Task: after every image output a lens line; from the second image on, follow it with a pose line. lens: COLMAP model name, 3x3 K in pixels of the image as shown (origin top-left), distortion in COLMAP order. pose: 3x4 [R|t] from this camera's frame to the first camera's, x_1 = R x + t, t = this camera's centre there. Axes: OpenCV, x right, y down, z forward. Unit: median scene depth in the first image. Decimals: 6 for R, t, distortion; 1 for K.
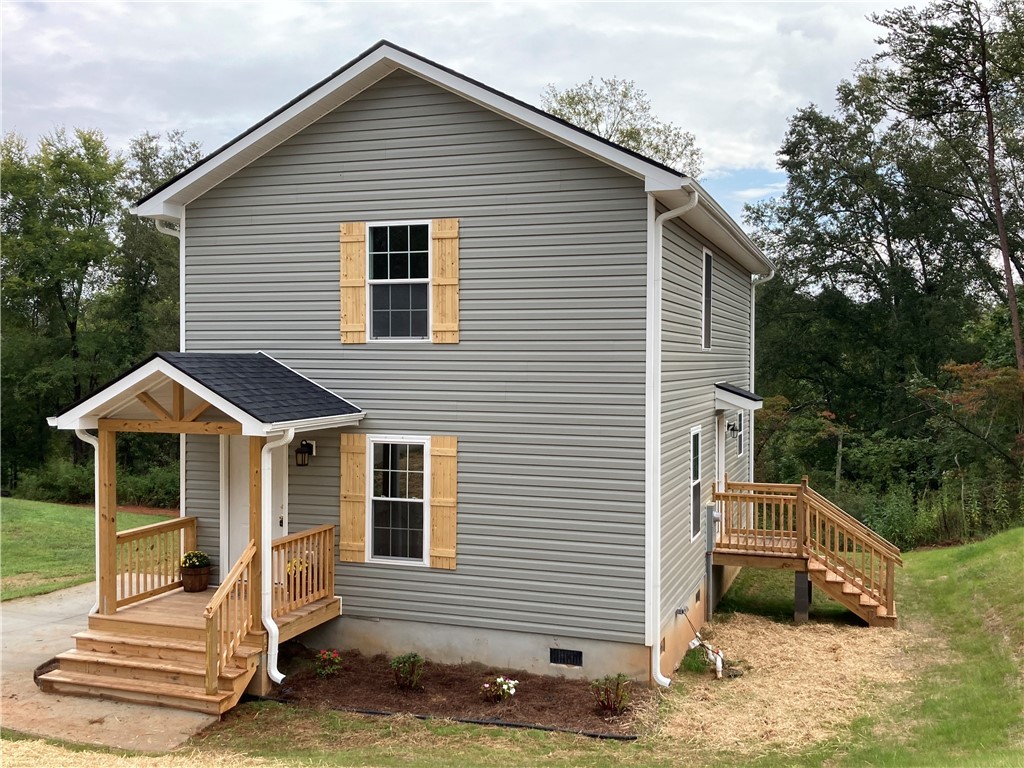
lens RADIAL K [[997.4, 0, 516.8], [0, 997.4, 388.0], [0, 0, 1]] dist [0.017385, 0.000000]
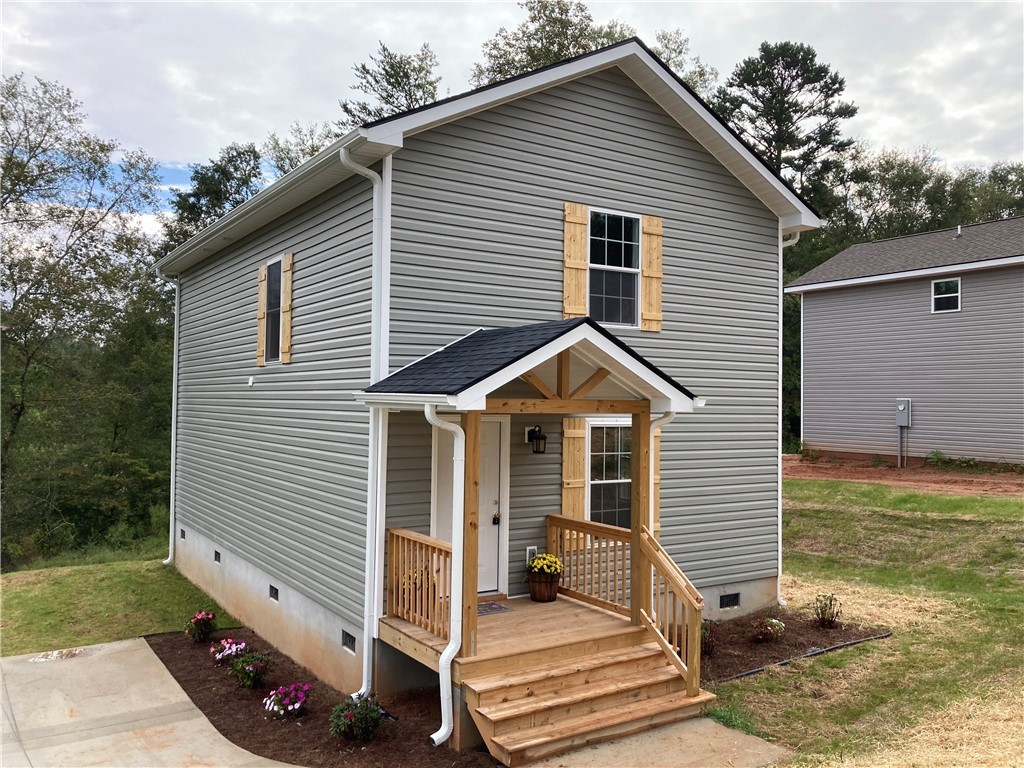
lens RADIAL K [[836.7, 0, 511.5], [0, 836.7, 376.9], [0, 0, 1]] dist [0.039538, -0.036112]
pose [[0.626067, 0.020364, 0.779503, -0.865833], [0.017998, 0.999015, -0.040554, 0.038850], [-0.779562, 0.039419, 0.625084, 0.548506]]
